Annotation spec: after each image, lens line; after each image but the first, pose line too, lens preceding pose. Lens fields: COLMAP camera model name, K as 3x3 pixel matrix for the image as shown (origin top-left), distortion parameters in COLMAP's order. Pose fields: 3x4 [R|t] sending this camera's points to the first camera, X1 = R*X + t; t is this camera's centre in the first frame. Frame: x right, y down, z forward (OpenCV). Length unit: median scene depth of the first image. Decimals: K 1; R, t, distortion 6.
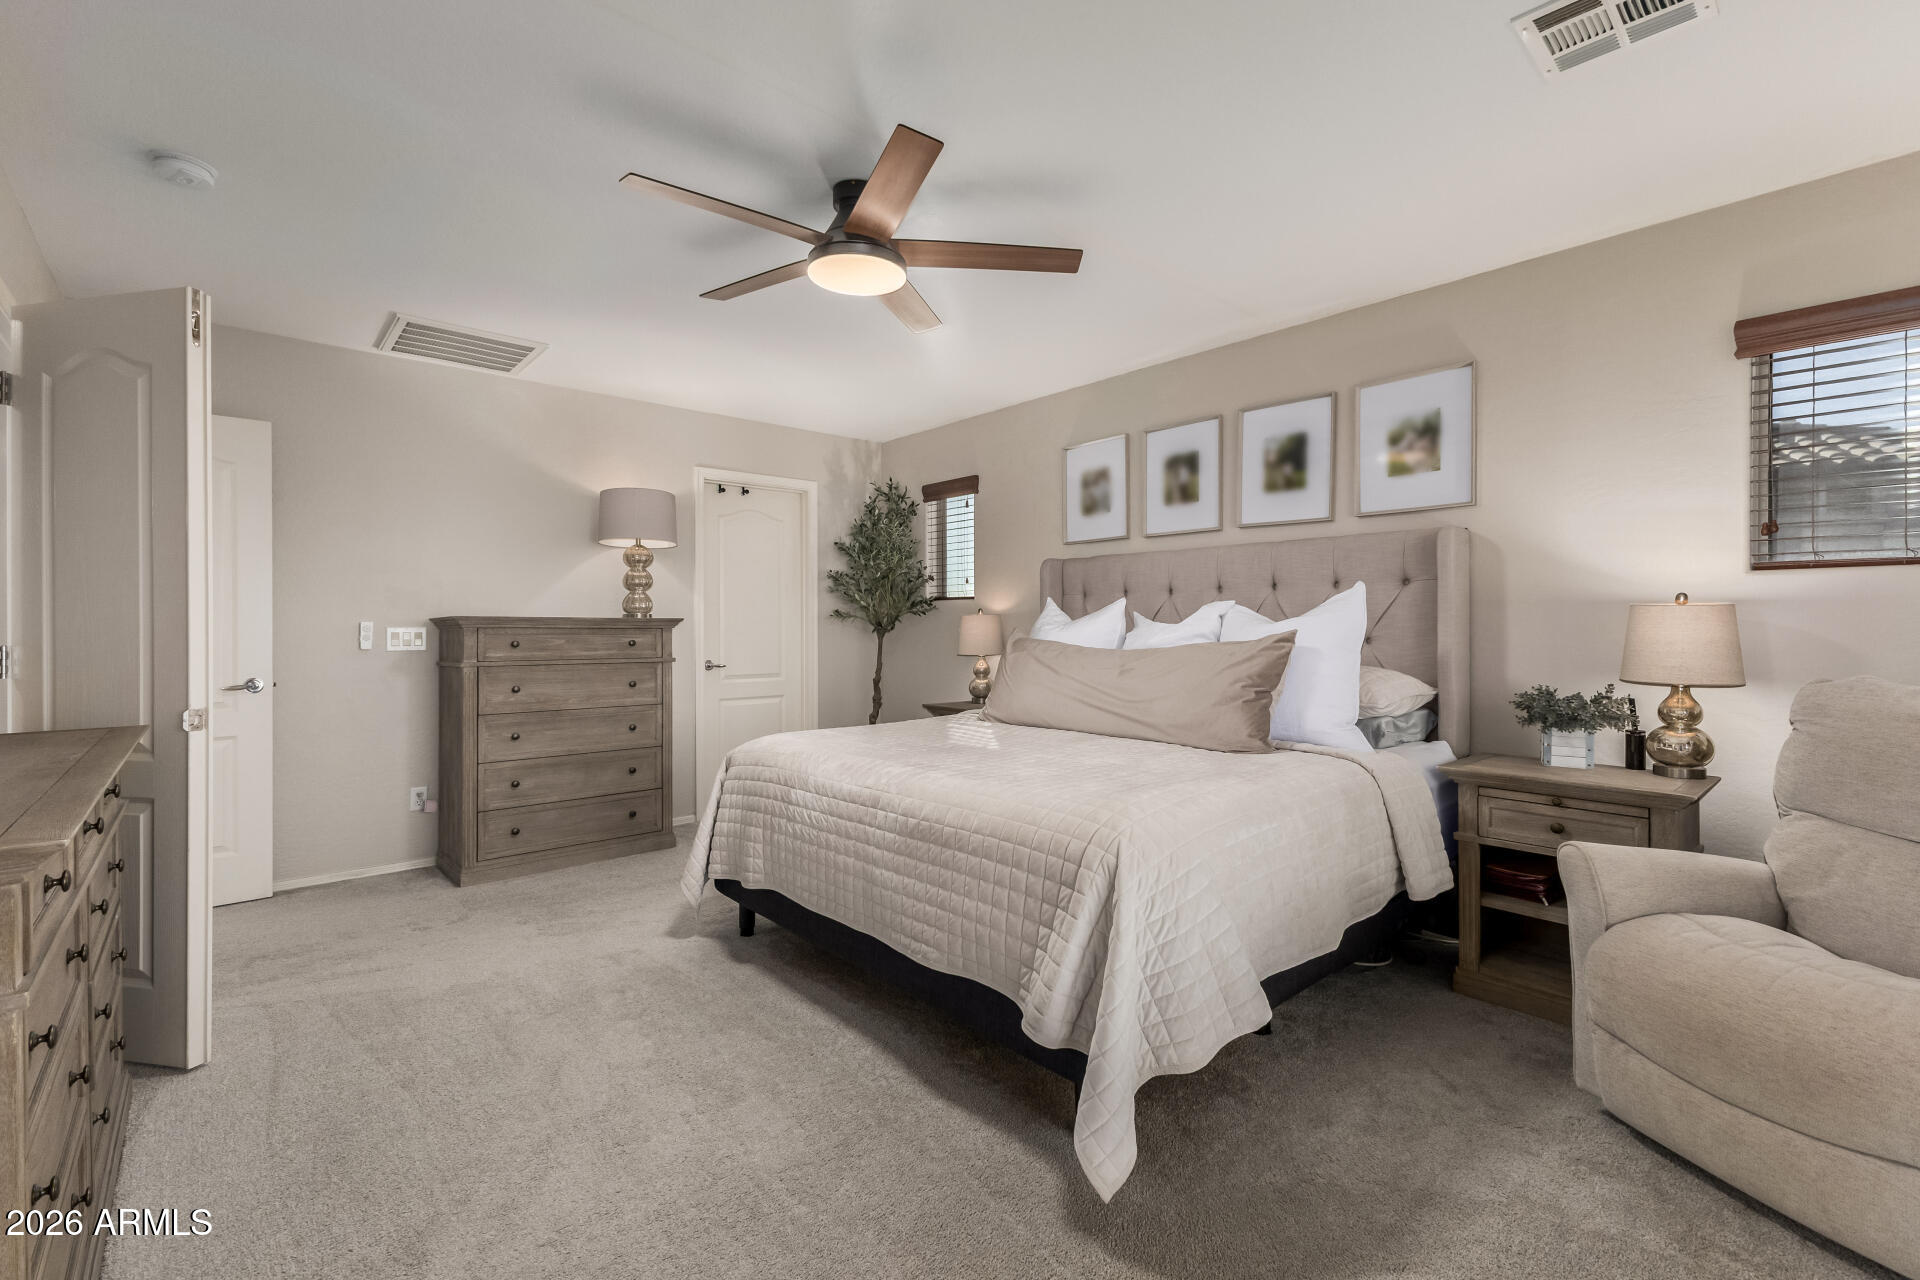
lens RADIAL K [[833.4, 0, 958.0], [0, 833.4, 629.5], [0, 0, 1]] dist [0.007339, -0.000566]
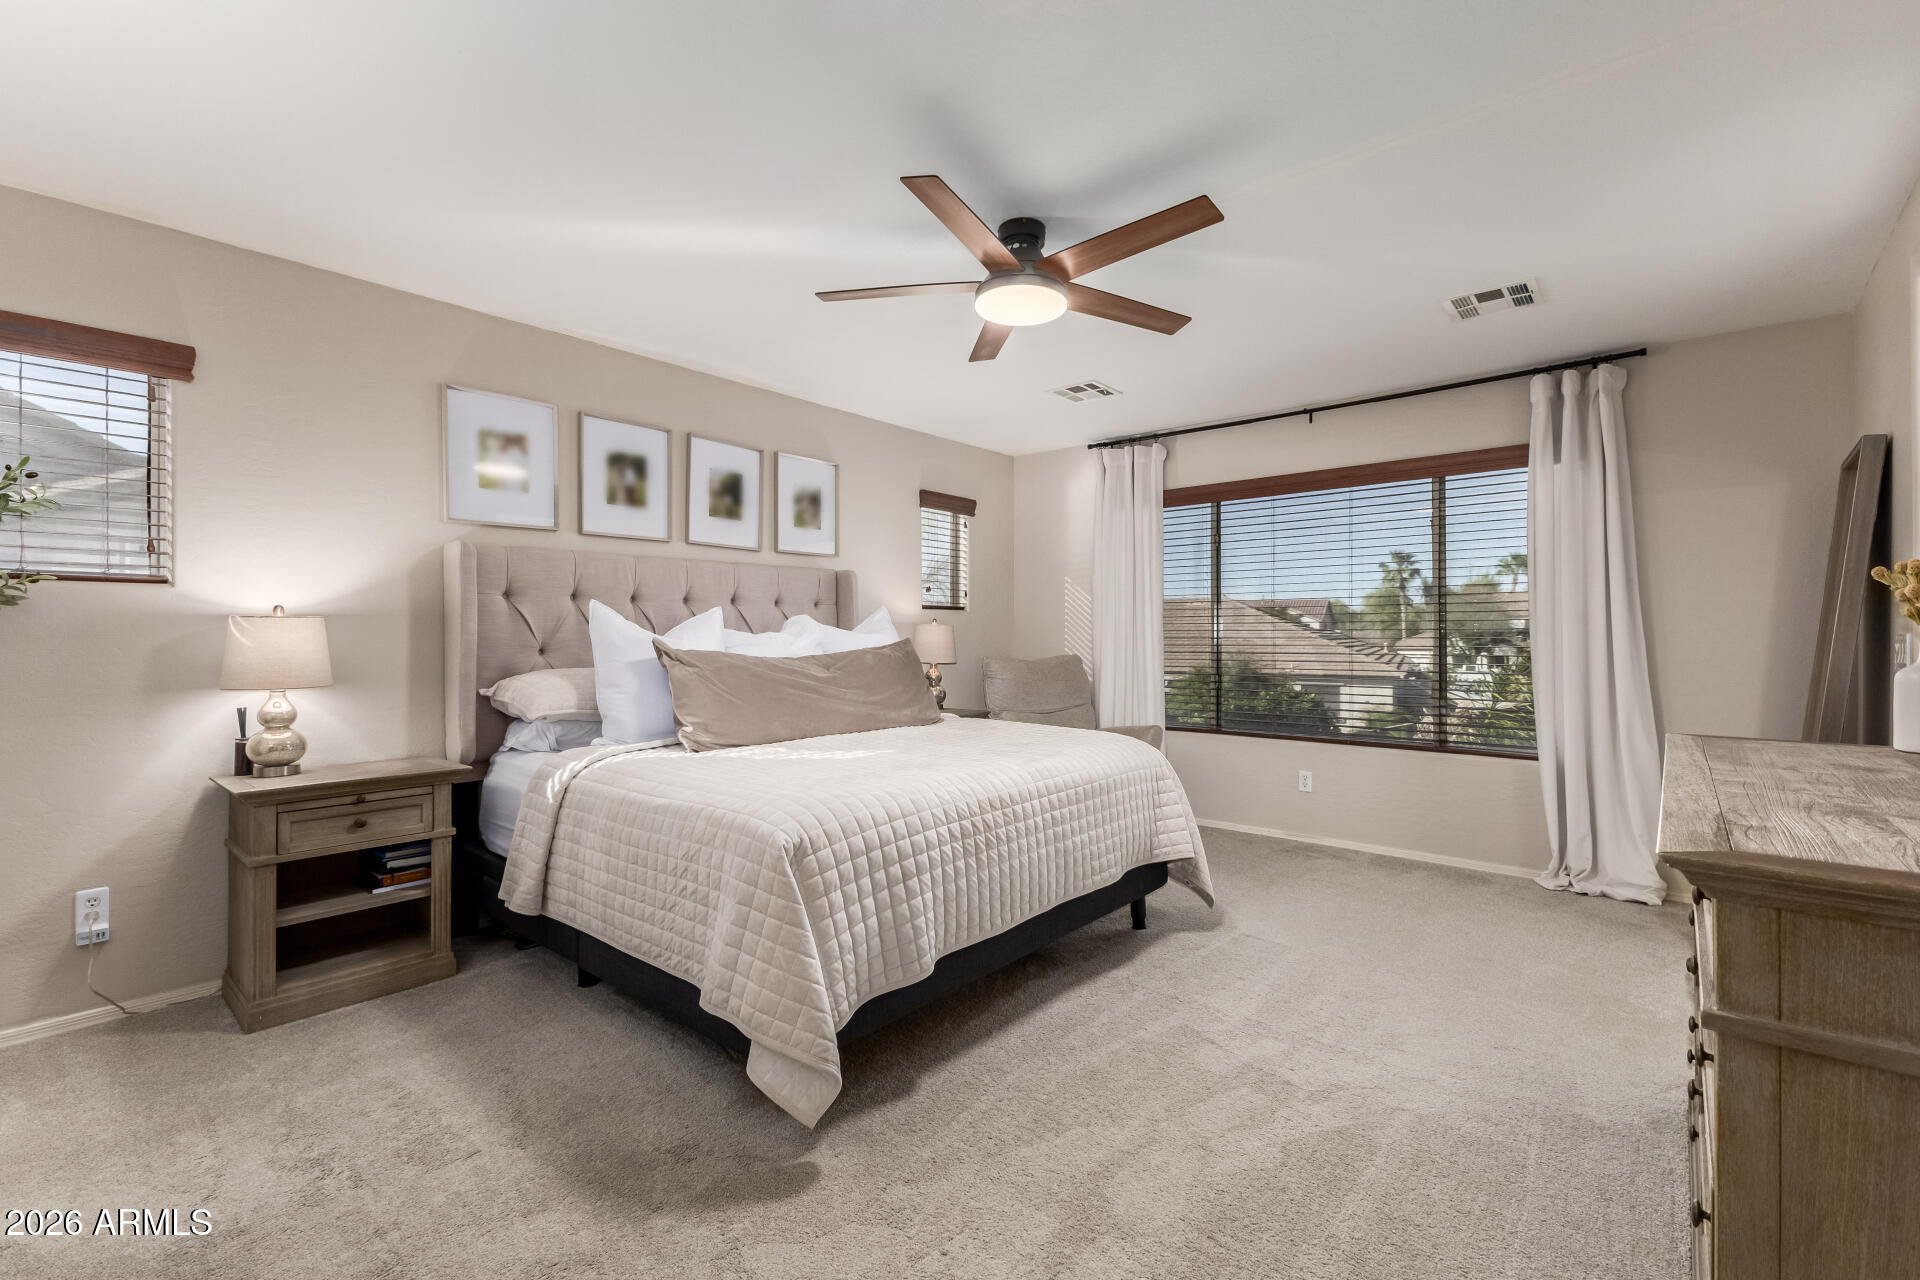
lens RADIAL K [[833.4, 0, 958.0], [0, 833.4, 629.5], [0, 0, 1]] dist [0.007339, -0.000566]
pose [[-0.132178, 0.007813, 0.991195, -0.743461], [0.006916, 0.999952, -0.006960, -0.003536], [-0.991202, 0.005935, -0.132226, 0.790223]]
